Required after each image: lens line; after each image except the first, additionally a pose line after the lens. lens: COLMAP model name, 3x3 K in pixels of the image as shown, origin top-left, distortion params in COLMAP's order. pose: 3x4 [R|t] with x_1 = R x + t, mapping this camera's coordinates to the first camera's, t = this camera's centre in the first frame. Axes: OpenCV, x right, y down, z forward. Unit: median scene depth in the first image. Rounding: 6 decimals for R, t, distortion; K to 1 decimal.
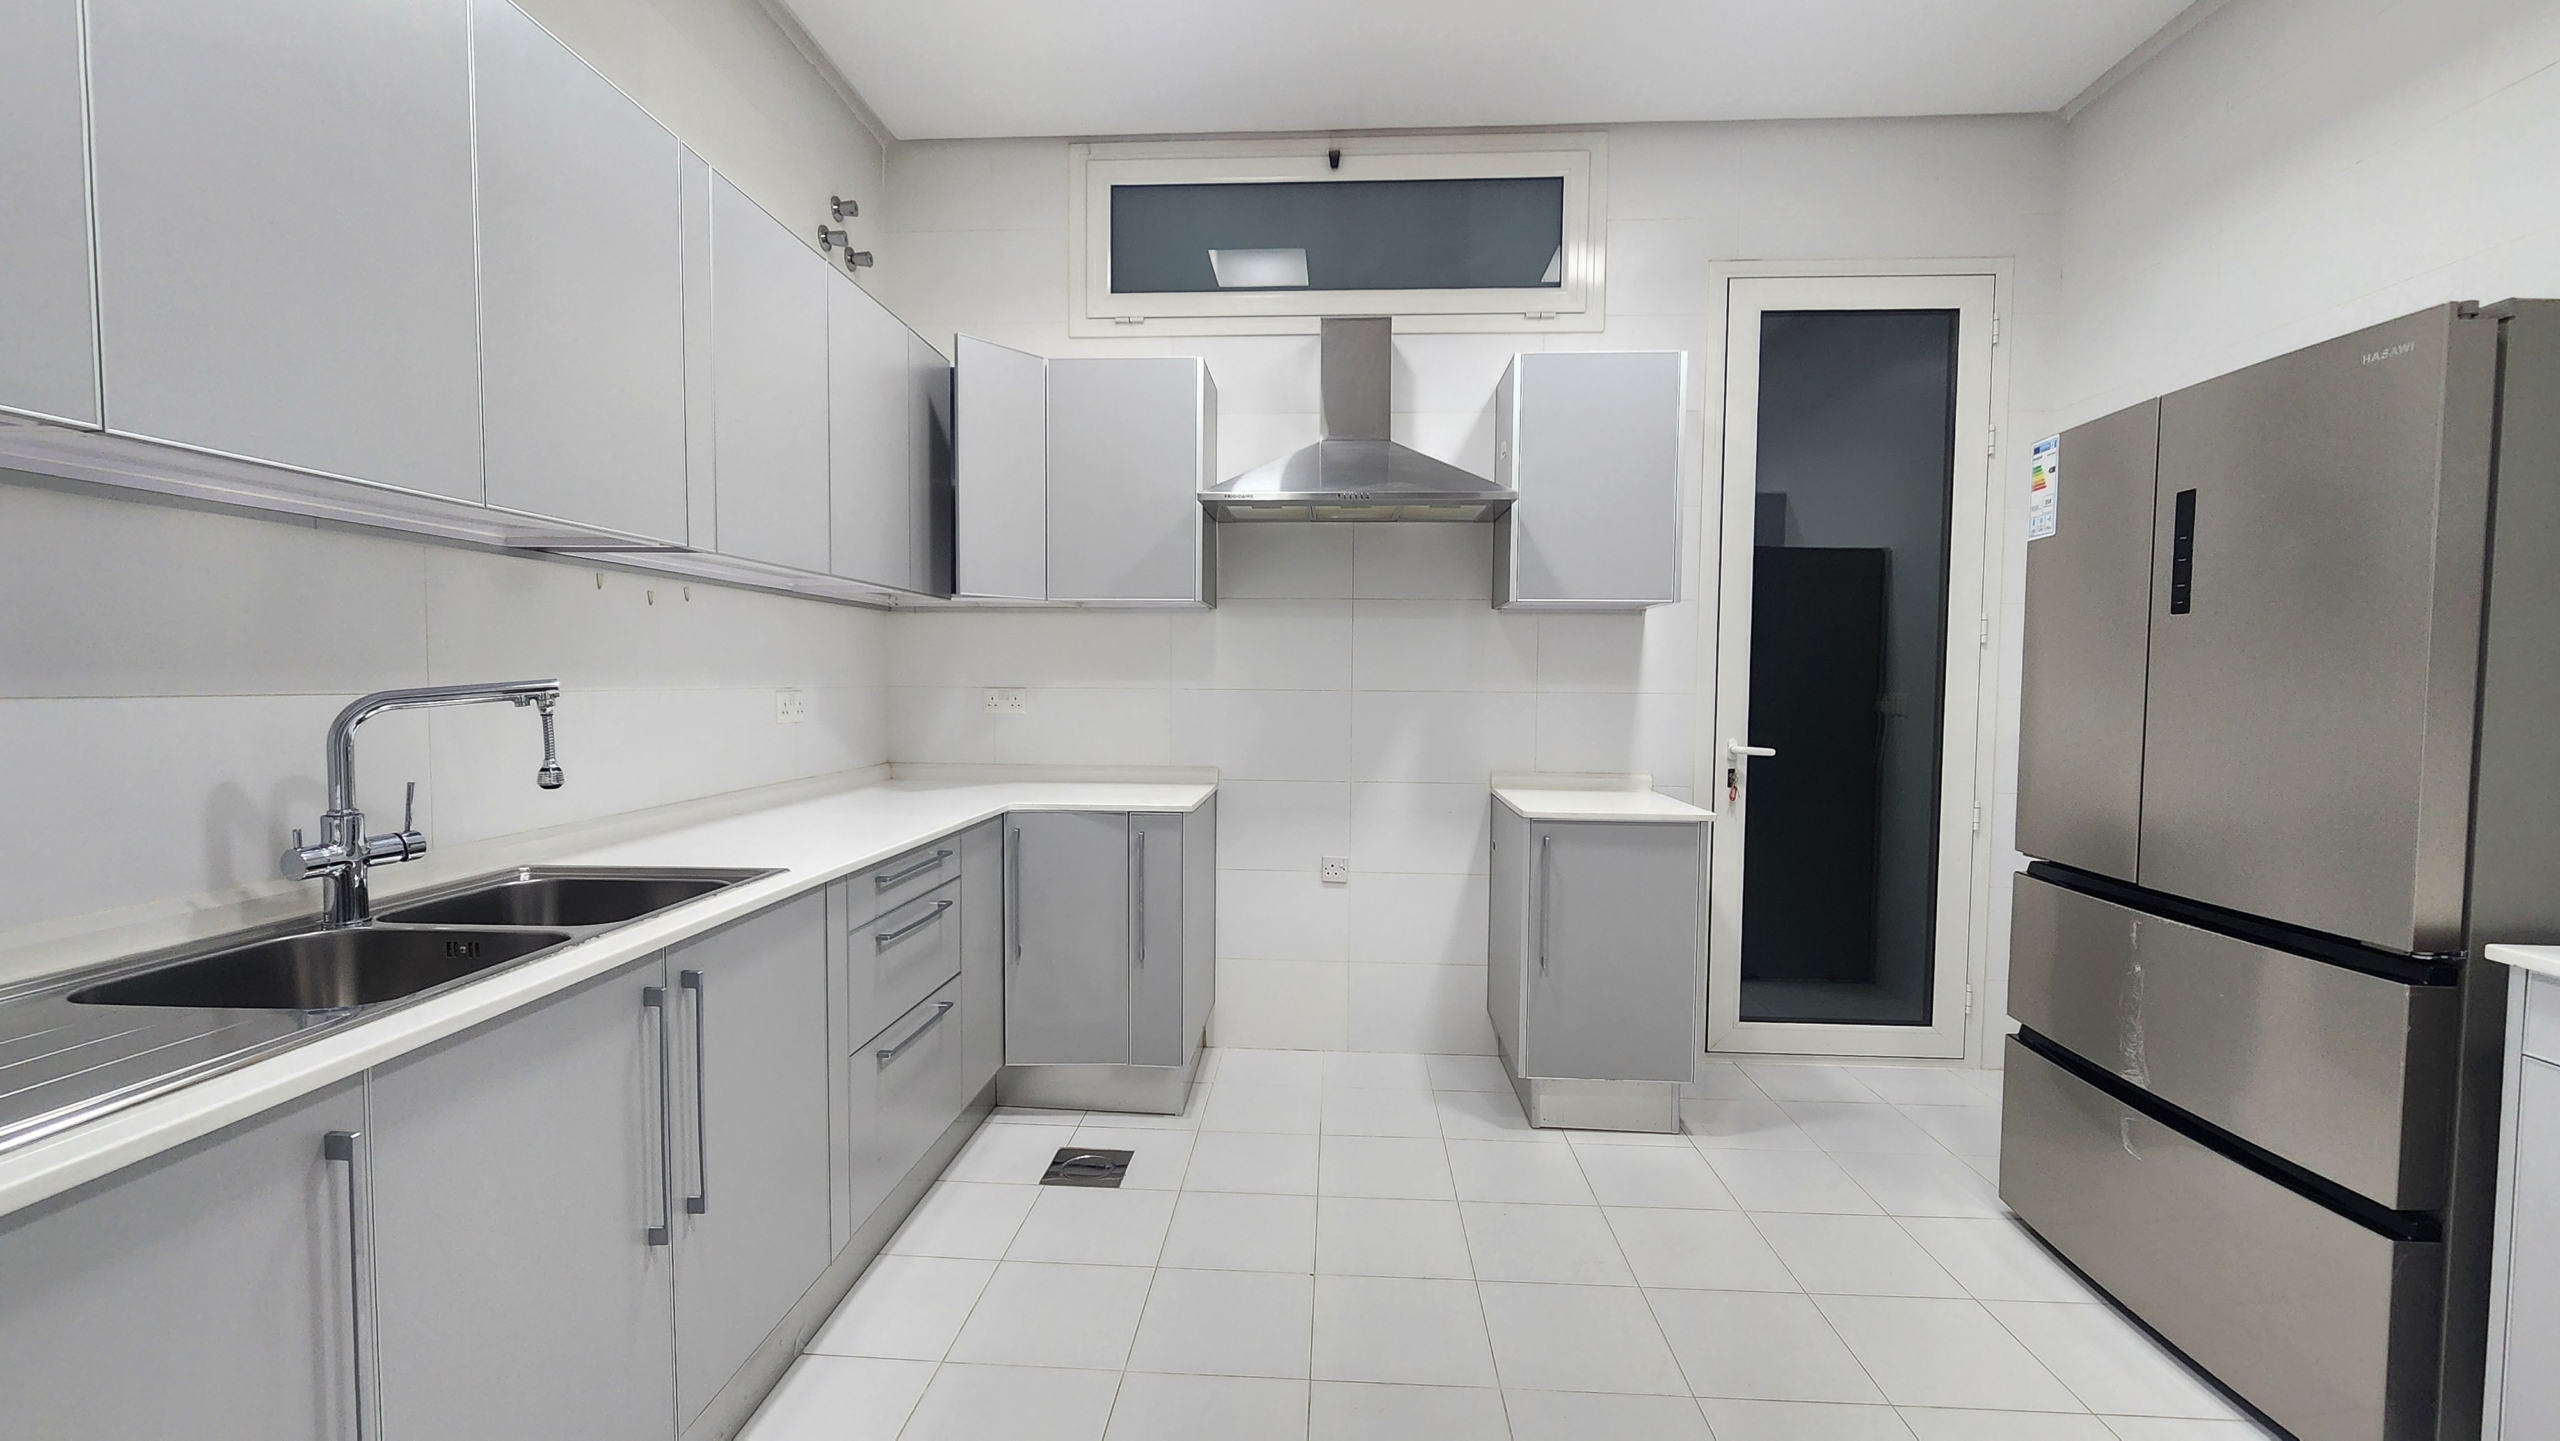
lens RADIAL K [[1051.2, 0, 1274.9], [0, 1051.2, 728.3], [0, 0, 1]] dist [0.001021, -0.000317]
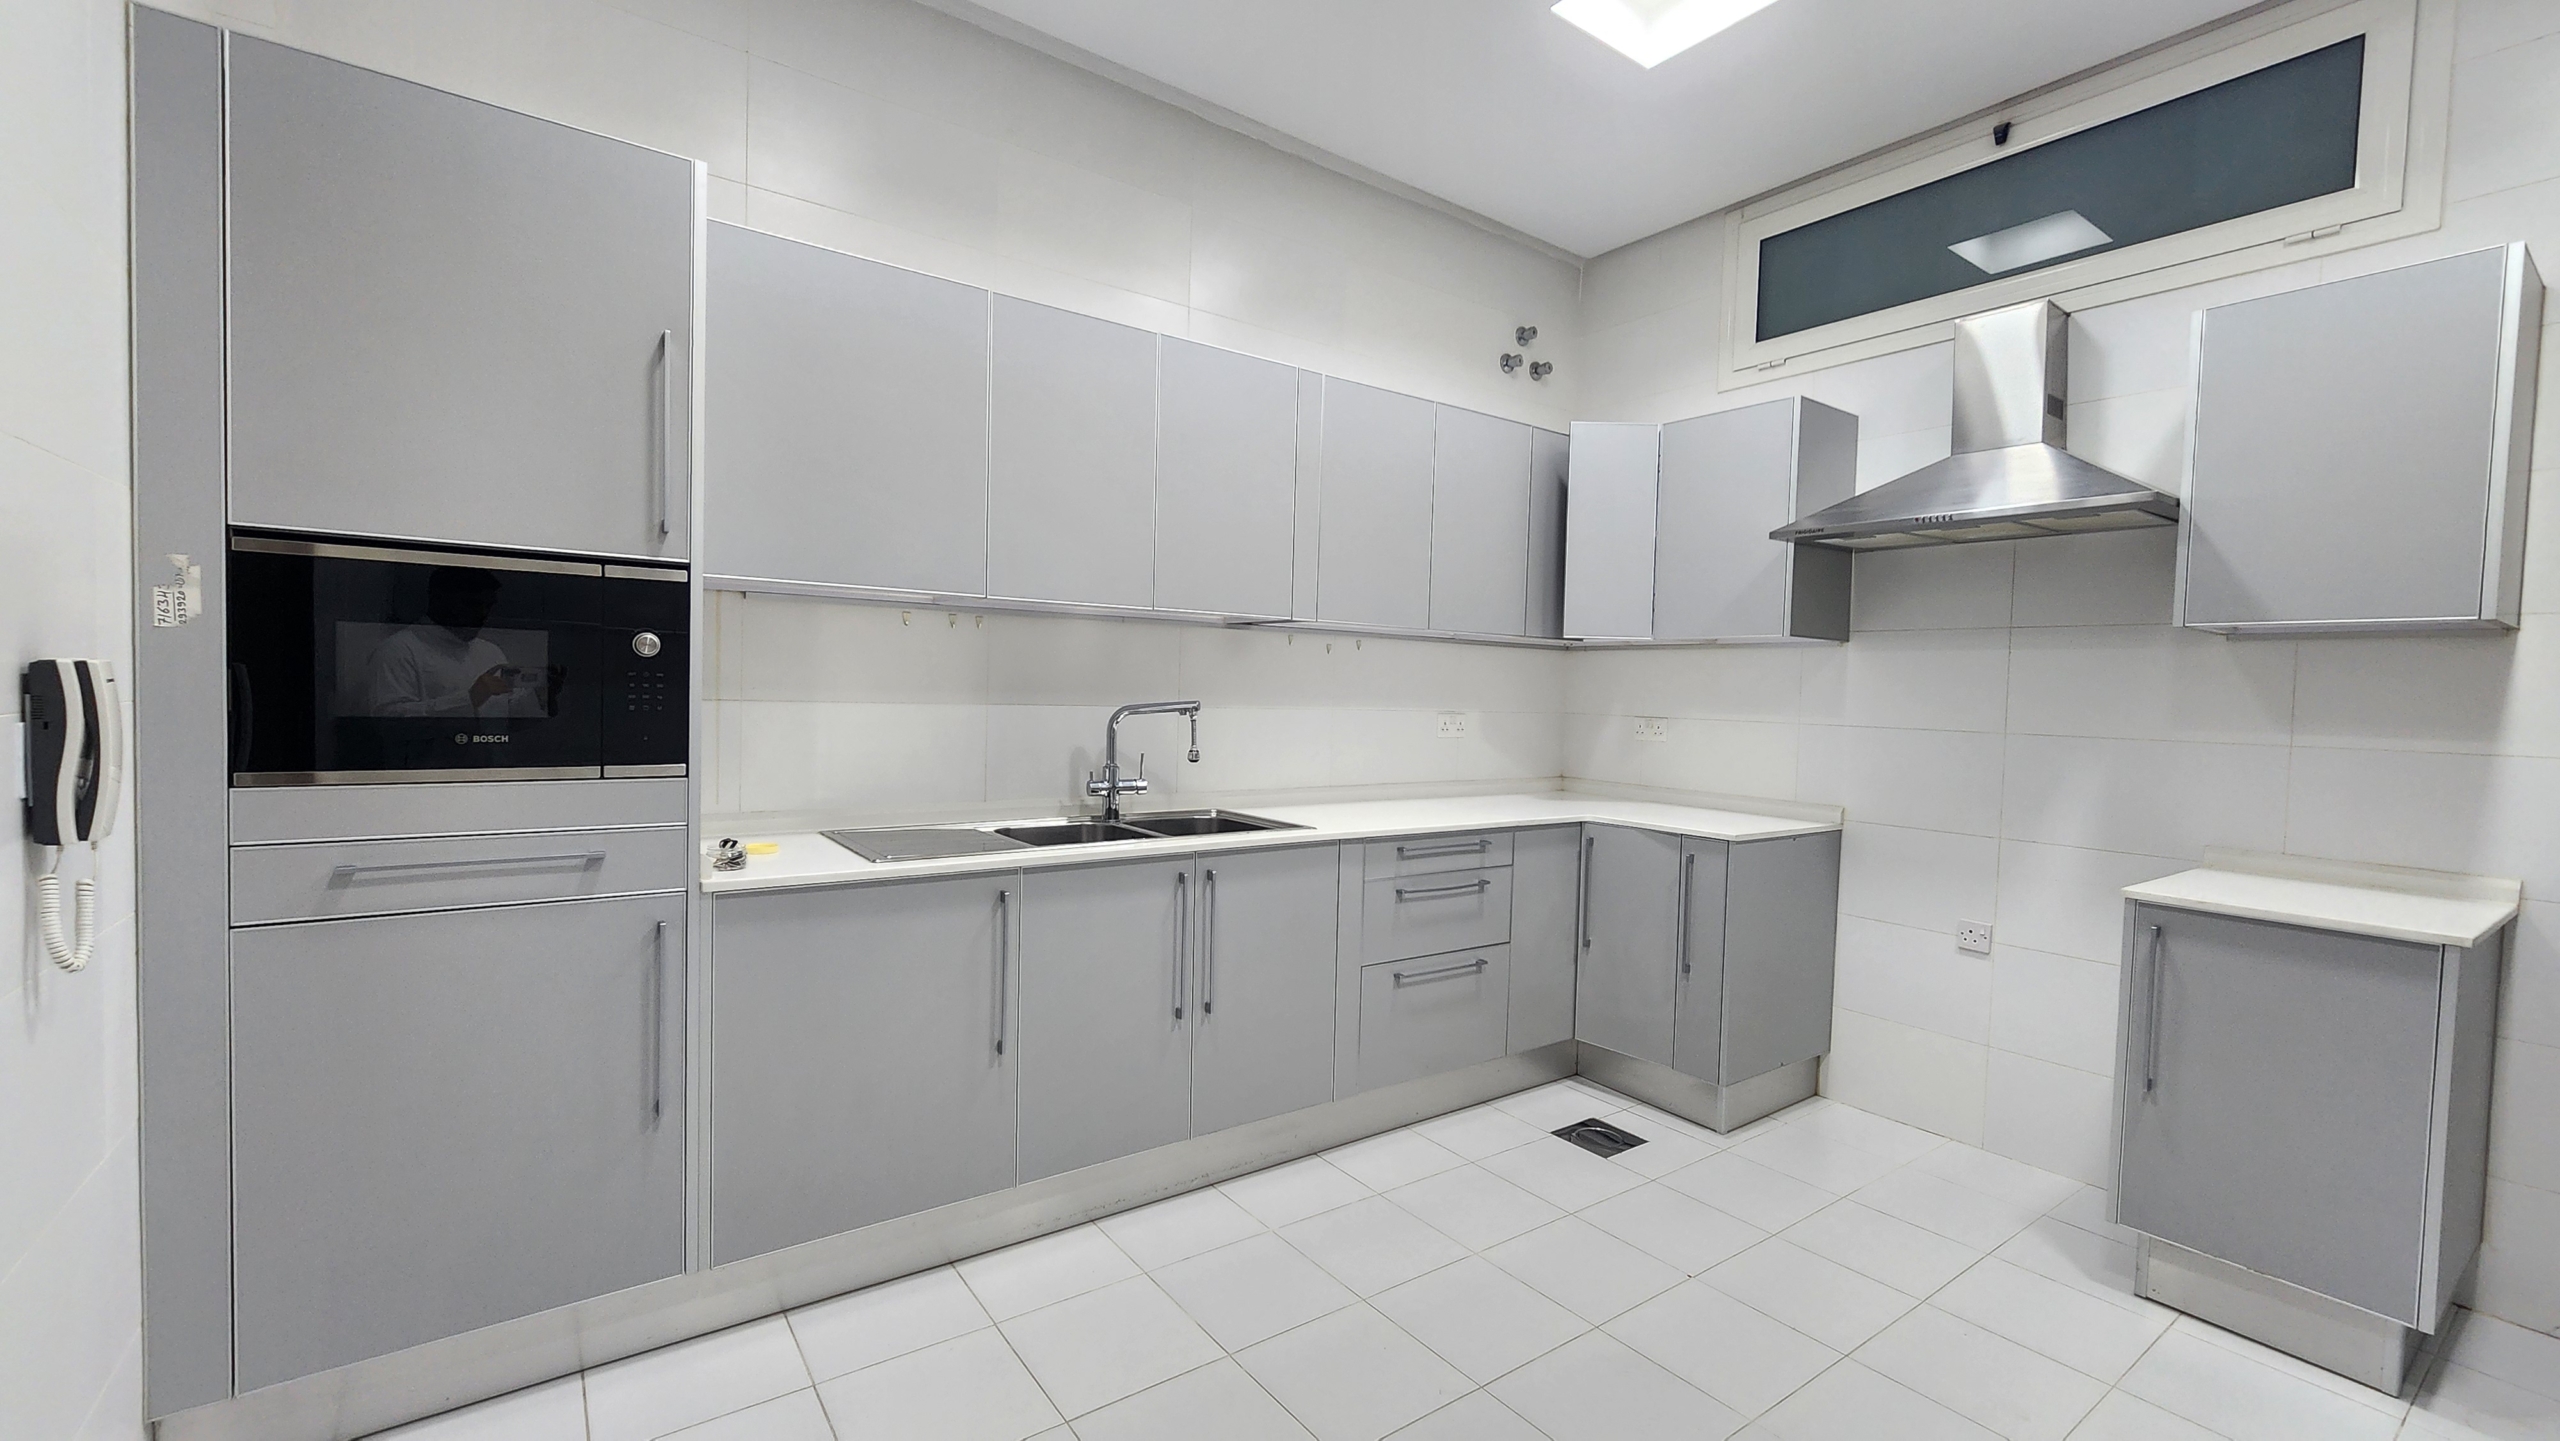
lens RADIAL K [[1051.2, 0, 1274.9], [0, 1051.2, 728.3], [0, 0, 1]] dist [0.001021, -0.000317]
pose [[0.633652, 0.039278, -0.772621, 0.399990], [-0.059879, 0.998204, 0.001637, -0.005671], [0.771298, 0.045226, 0.634866, -0.014884]]
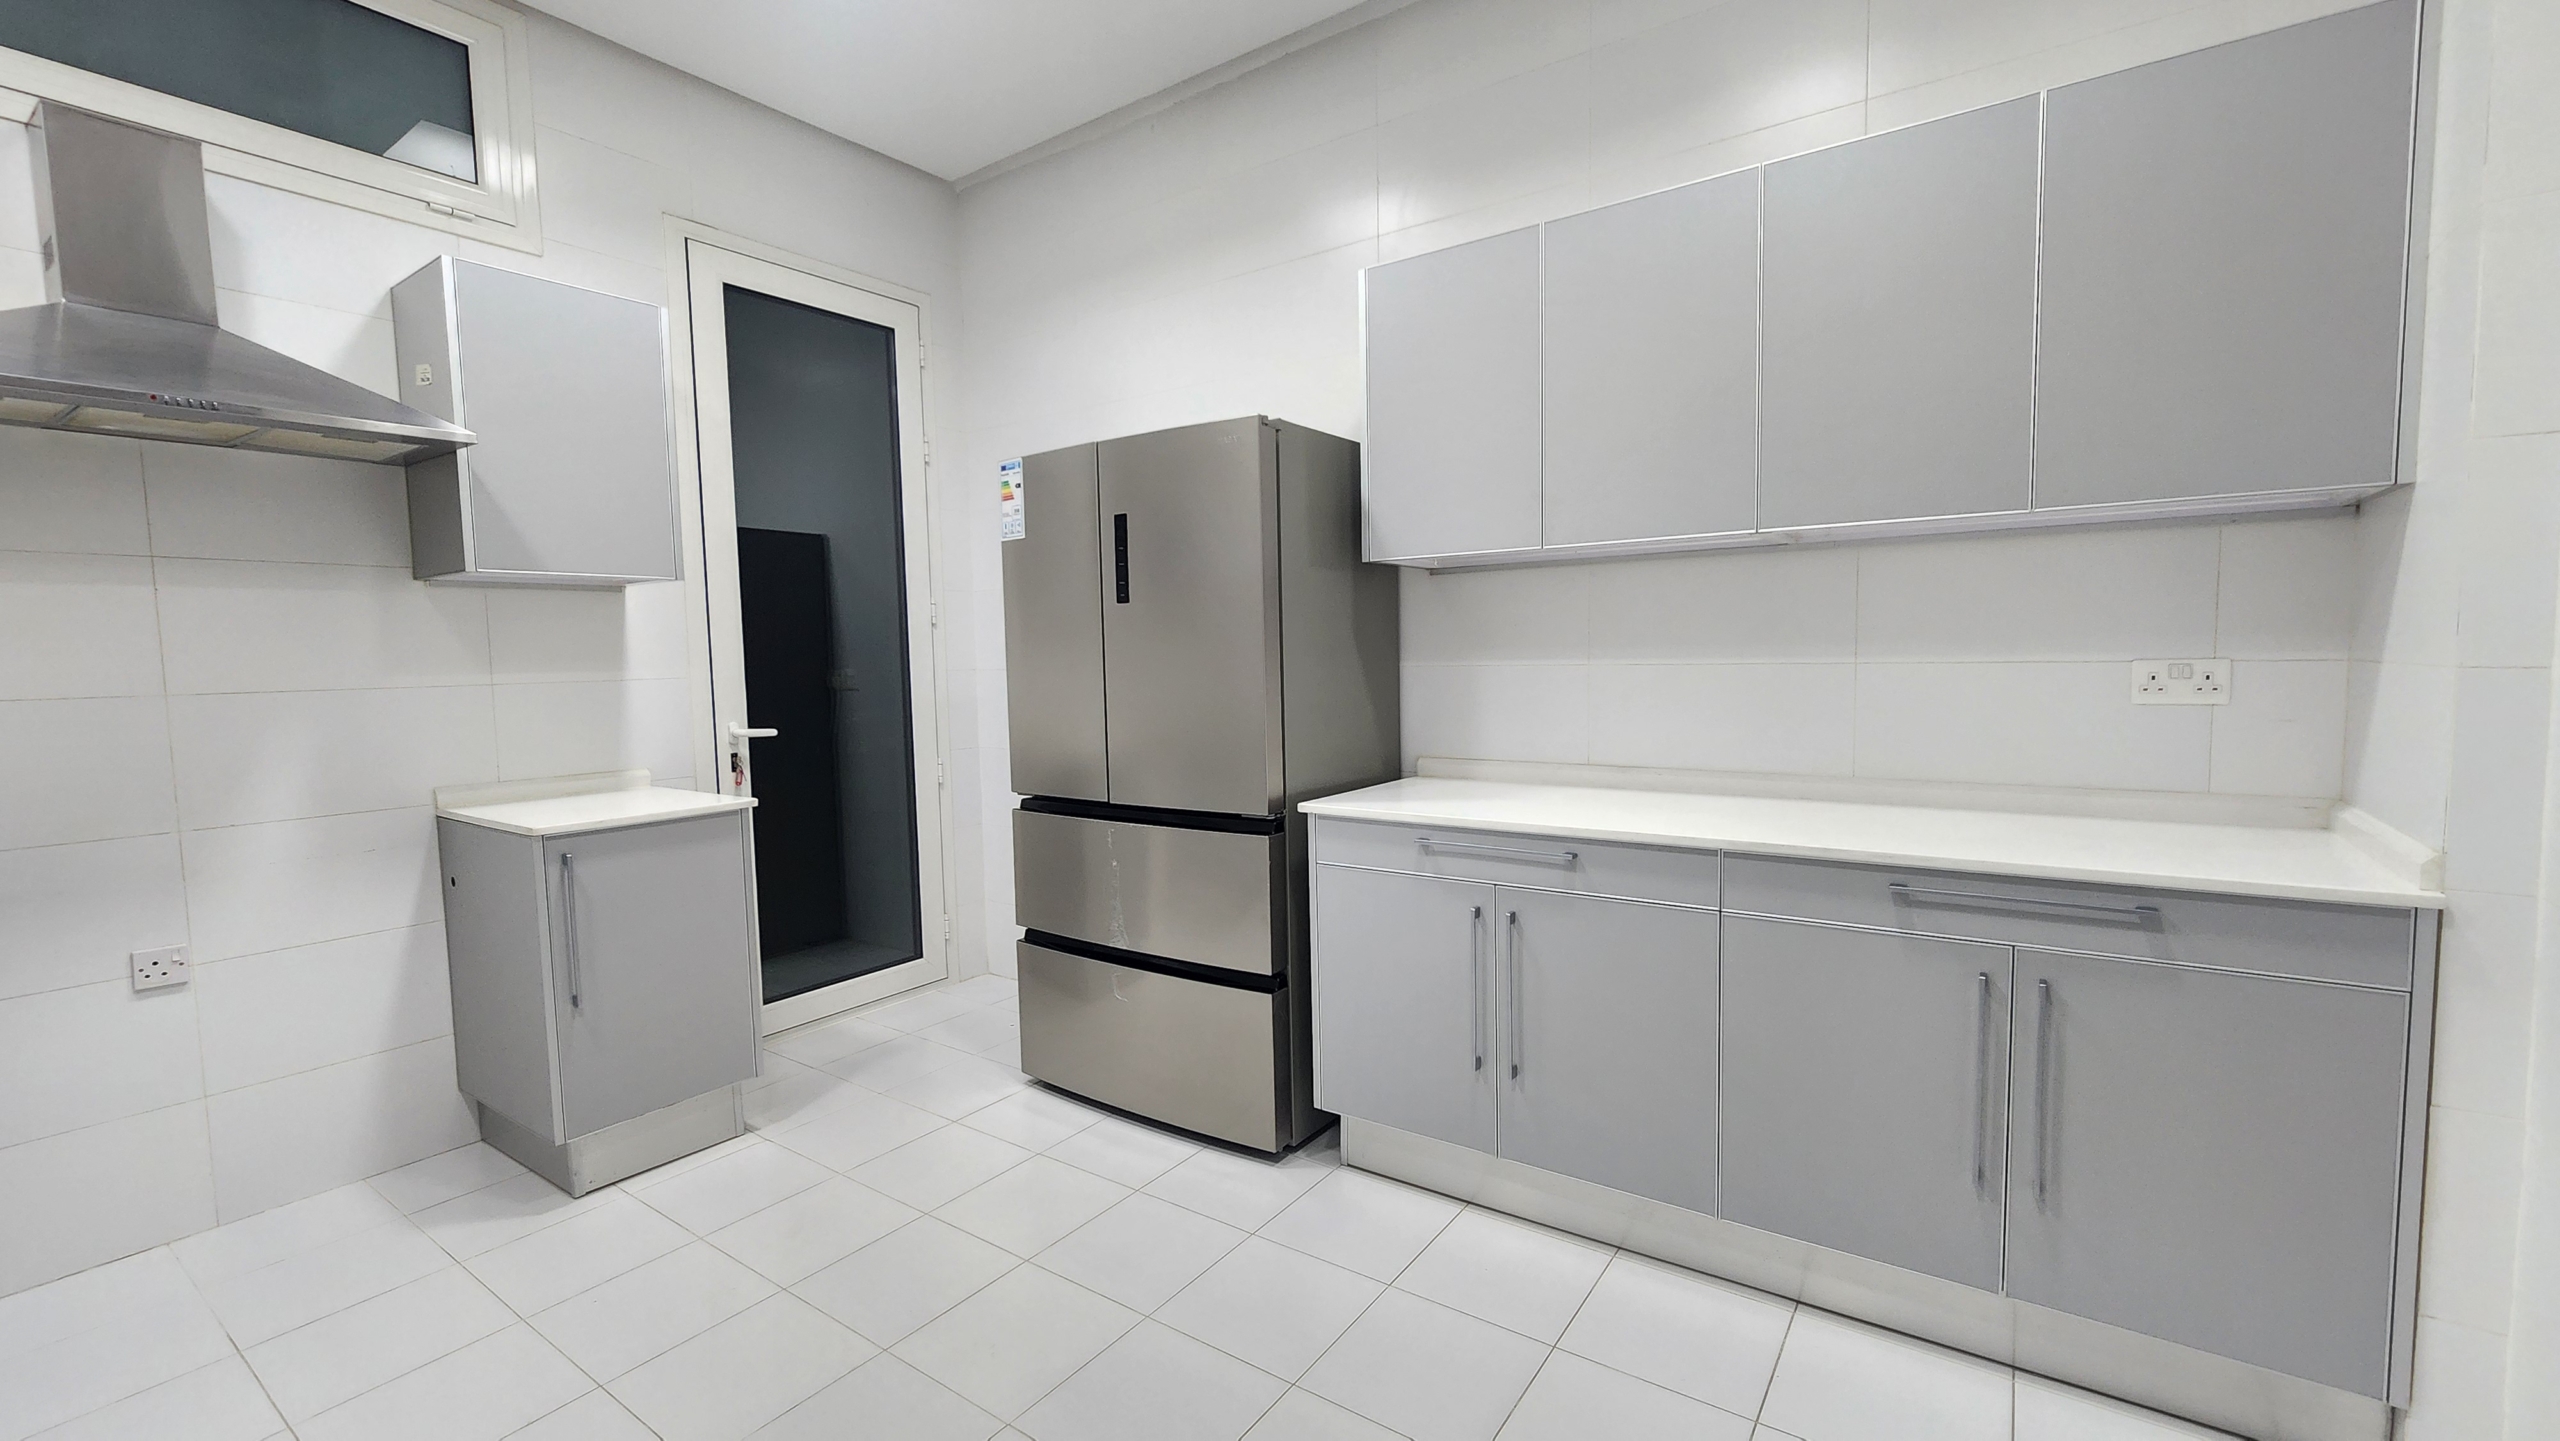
lens RADIAL K [[1051.2, 0, 1274.9], [0, 1051.2, 728.3], [0, 0, 1]] dist [0.001021, -0.000317]
pose [[0.528600, -0.084255, 0.844679, -0.131935], [0.067509, 0.996083, 0.057110, -0.006463], [-0.846182, 0.026835, 0.532218, 0.060736]]
